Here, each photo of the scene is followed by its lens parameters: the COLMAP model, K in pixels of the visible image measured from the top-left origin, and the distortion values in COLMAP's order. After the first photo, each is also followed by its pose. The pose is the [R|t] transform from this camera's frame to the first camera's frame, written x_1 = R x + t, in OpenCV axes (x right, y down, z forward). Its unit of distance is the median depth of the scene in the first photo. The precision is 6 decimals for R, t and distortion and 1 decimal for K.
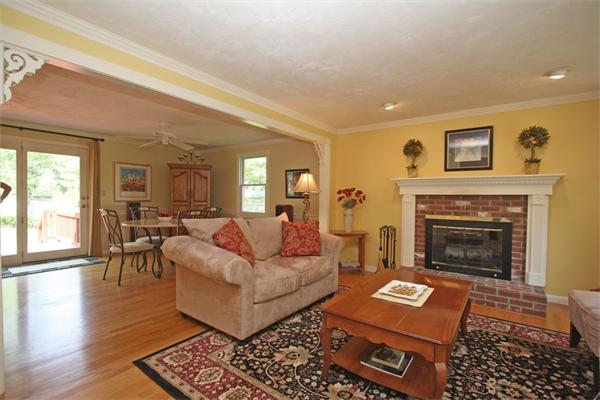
lens RADIAL K [[276.5, 0, 301.4], [0, 276.5, 202.9], [0, 0, 1]] dist [-0.015553, 0.001101]
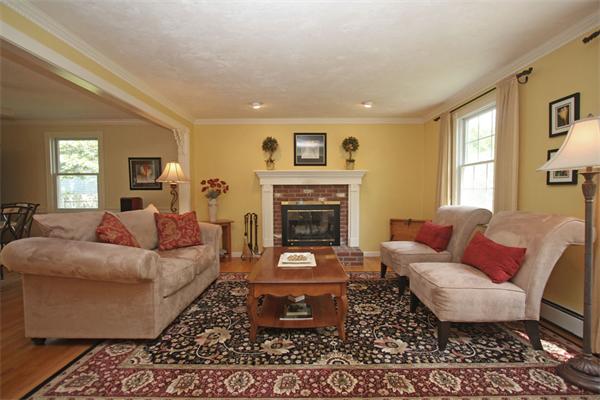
lens RADIAL K [[276.5, 0, 301.4], [0, 276.5, 202.9], [0, 0, 1]] dist [-0.015553, 0.001101]
pose [[0.806373, -0.037923, 0.590191, -0.205759], [0.024522, 0.999228, 0.030701, 0.015155], [-0.590899, -0.010284, 0.806680, -0.018747]]
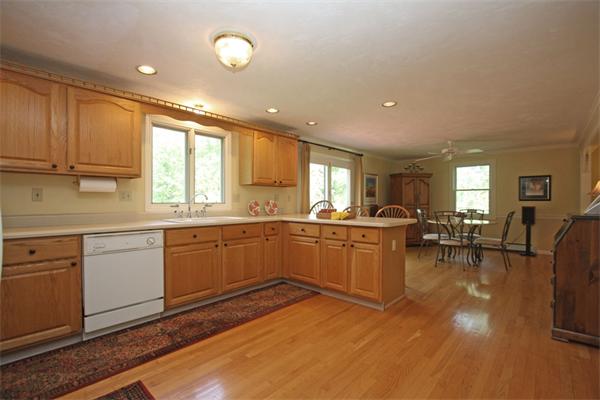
lens RADIAL K [[276.5, 0, 301.4], [0, 276.5, 202.9], [0, 0, 1]] dist [-0.015553, 0.001101]
pose [[0.995325, -0.013188, -0.095674, -1.321067], [0.012284, 0.999874, -0.010036, -0.012792], [0.095794, 0.008814, 0.995362, -0.367463]]
